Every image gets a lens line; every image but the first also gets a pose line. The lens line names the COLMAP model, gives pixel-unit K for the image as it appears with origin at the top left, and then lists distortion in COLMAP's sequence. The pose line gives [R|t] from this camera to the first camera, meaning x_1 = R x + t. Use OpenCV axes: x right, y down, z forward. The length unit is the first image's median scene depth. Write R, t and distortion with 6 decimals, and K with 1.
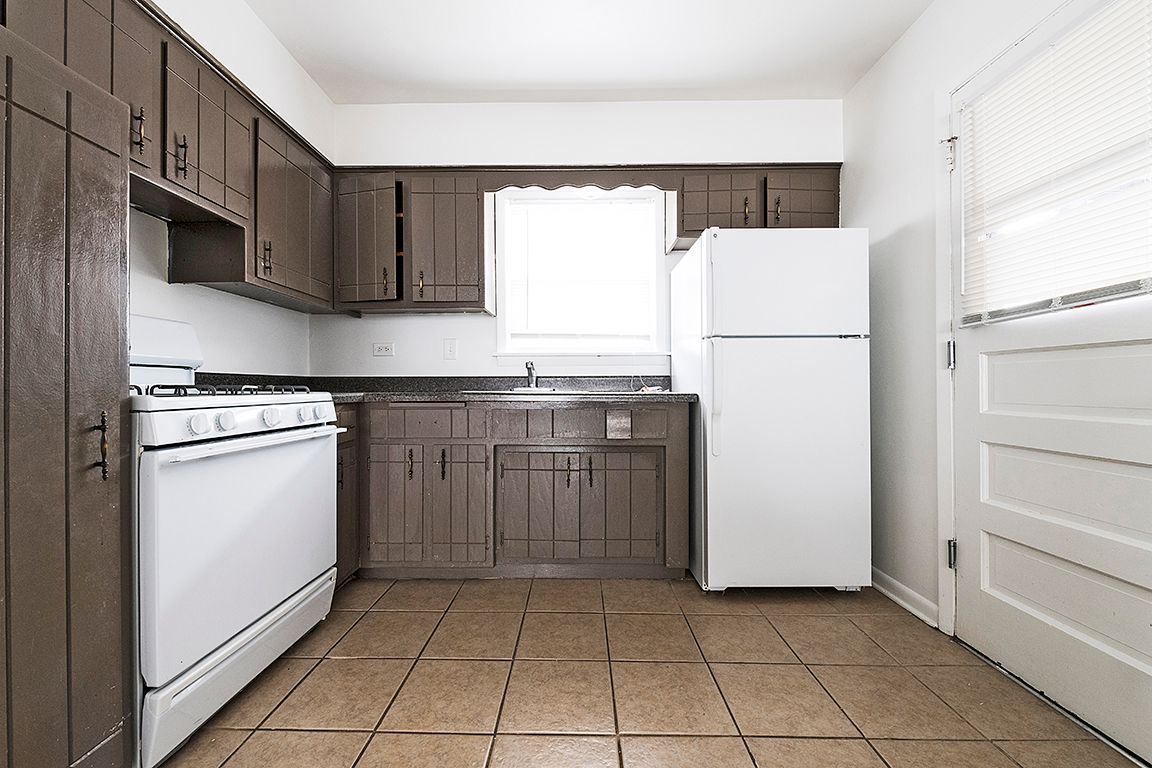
lens RADIAL K [[456.9, 0, 570.6], [0, 456.9, 382.9], [0, 0, 1]] dist [0.006470, -0.000888]
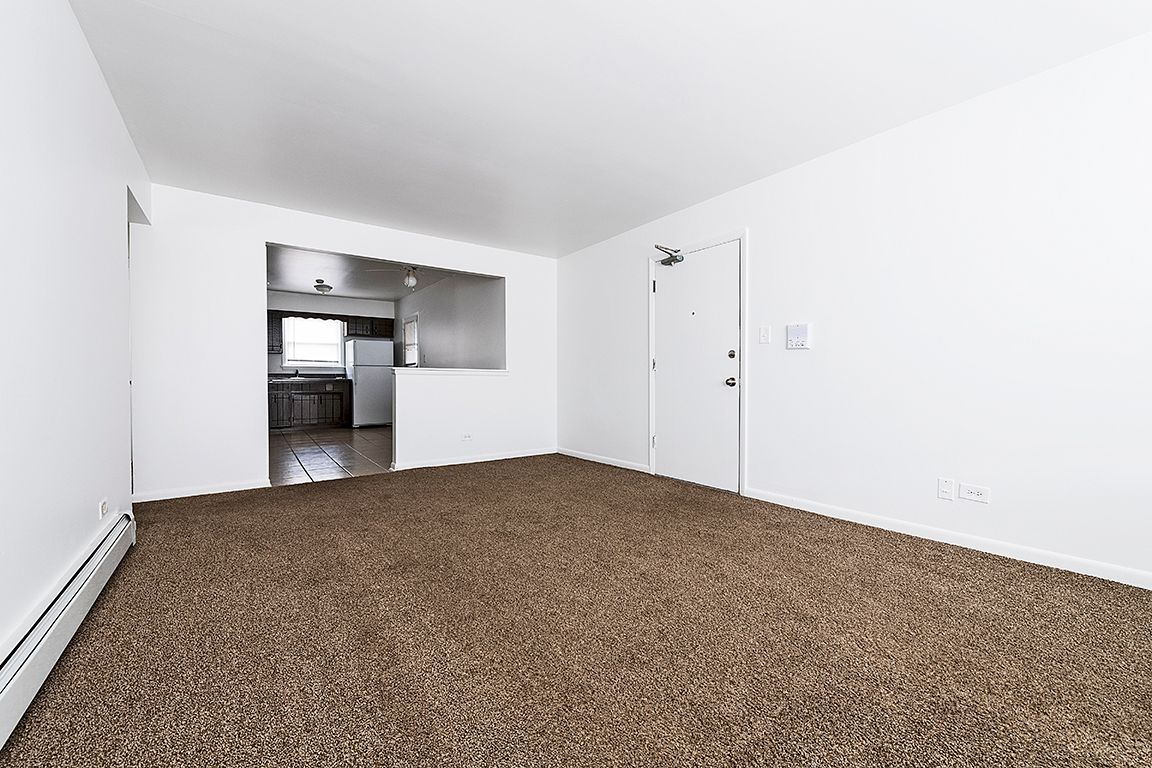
lens RADIAL K [[456.9, 0, 576.2], [0, 456.9, 384.8], [0, 0, 1]] dist [0.006470, -0.000888]
pose [[0.795981, -0.005161, 0.605300, -0.574049], [-0.010773, 0.999685, 0.022690, -0.037725], [-0.605226, -0.024581, 0.795674, -3.337414]]
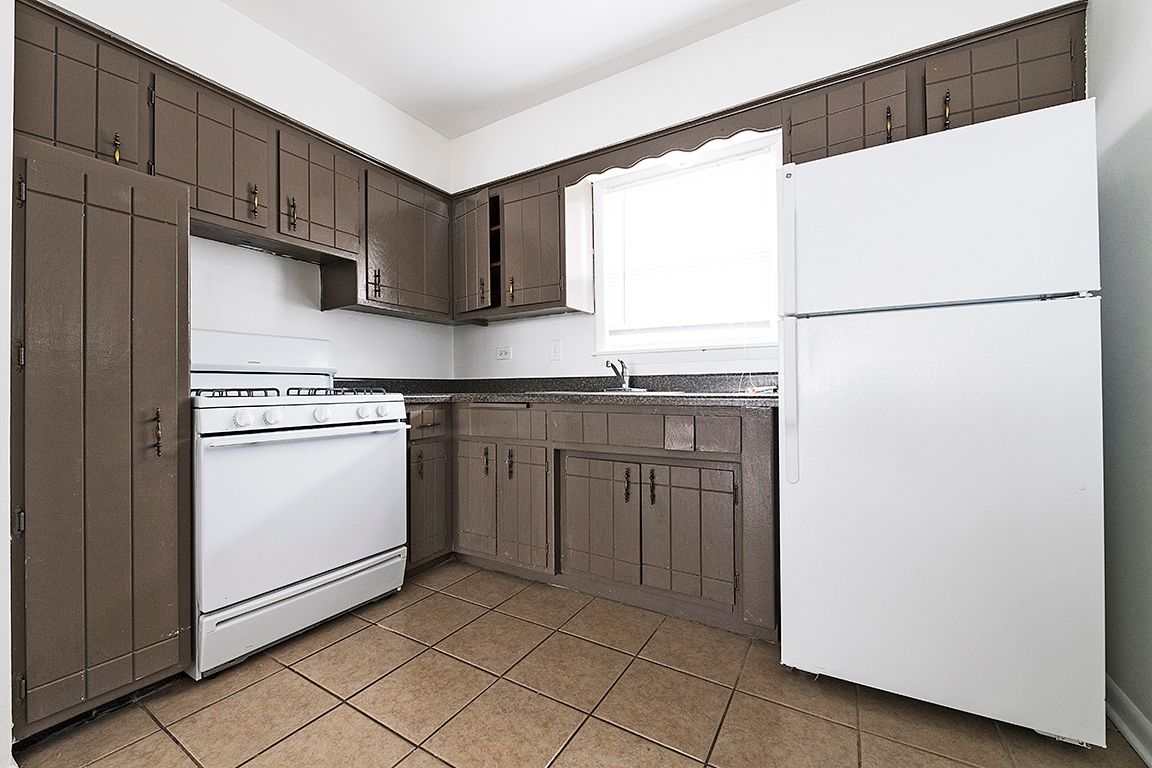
lens RADIAL K [[456.9, 0, 574.5], [0, 456.9, 383.6], [0, 0, 1]] dist [0.006470, -0.000888]
pose [[0.862272, -0.009090, -0.506363, 0.361054], [0.010266, 0.999947, -0.000469, 0.000644], [0.506341, -0.004794, 0.862320, 0.194966]]
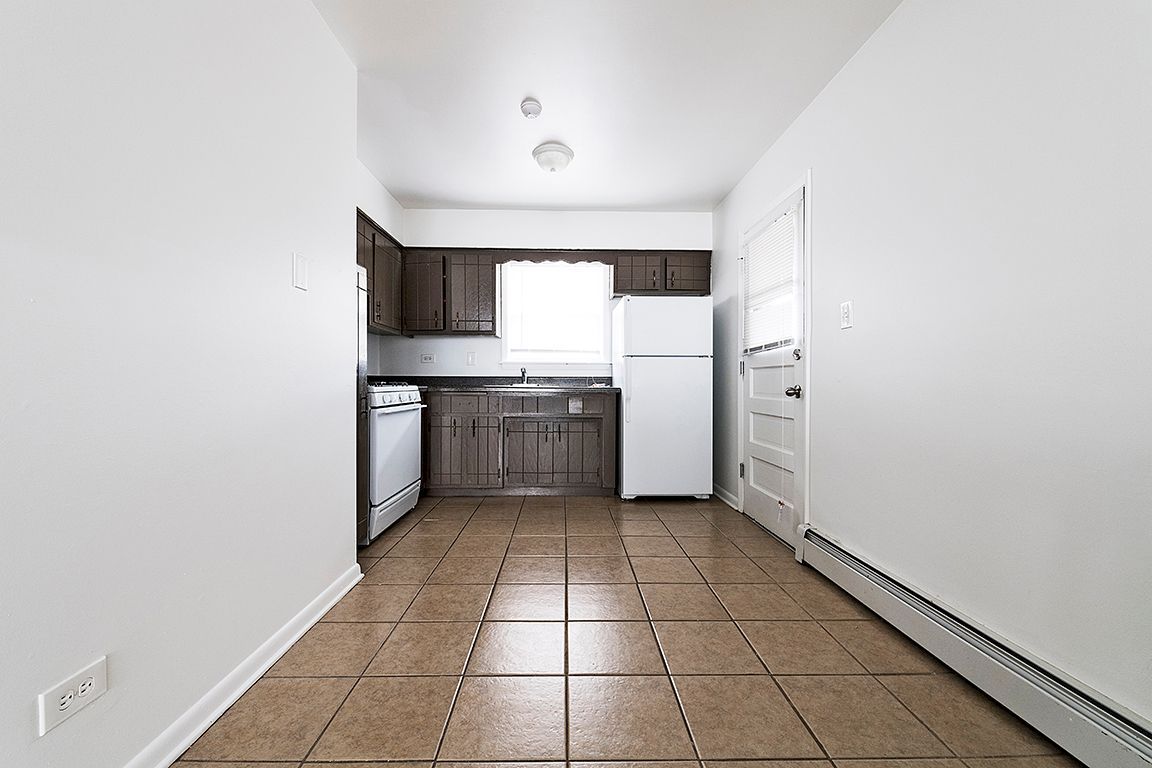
lens RADIAL K [[456.9, 0, 570.0], [0, 456.9, 384.7], [0, 0, 1]] dist [0.006470, -0.000888]
pose [[0.999285, 0.006584, 0.037230, 0.018795], [-0.007024, 0.999907, 0.011687, -0.007465], [-0.037150, -0.011941, 0.999238, -0.735559]]
